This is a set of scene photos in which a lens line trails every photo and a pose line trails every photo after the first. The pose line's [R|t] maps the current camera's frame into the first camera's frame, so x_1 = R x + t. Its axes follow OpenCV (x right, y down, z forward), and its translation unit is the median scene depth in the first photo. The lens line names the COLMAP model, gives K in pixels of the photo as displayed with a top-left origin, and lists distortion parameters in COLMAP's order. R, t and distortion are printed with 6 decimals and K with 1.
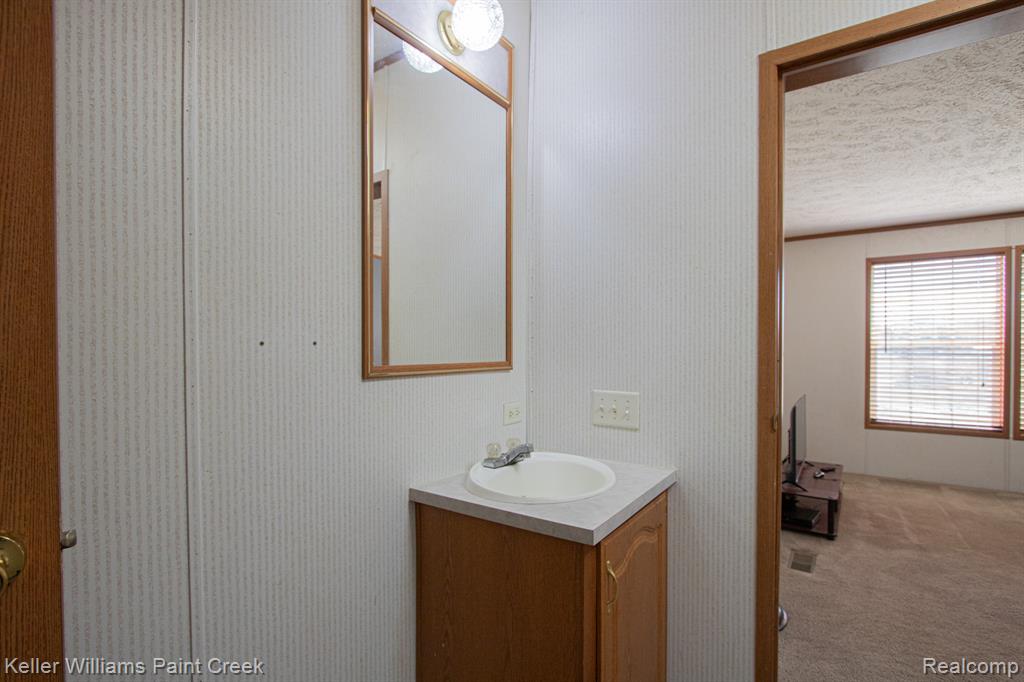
lens RADIAL K [[479.8, 0, 517.4], [0, 479.8, 351.5], [0, 0, 1]] dist [-0.014430, 0.000895]
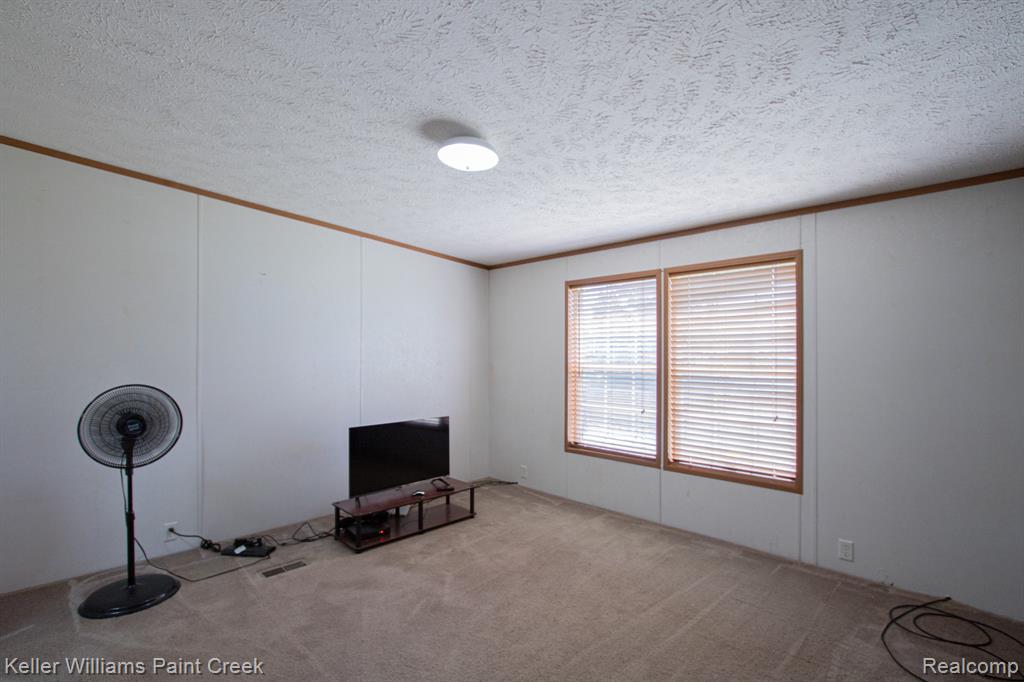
lens RADIAL K [[479.8, 0, 517.4], [0, 479.8, 351.5], [0, 0, 1]] dist [-0.014430, 0.000895]
pose [[0.983237, 0.000344, -0.182331, 0.928789], [-0.002110, 0.999953, -0.009490, -0.043896], [0.182319, 0.009715, 0.983191, -0.013888]]
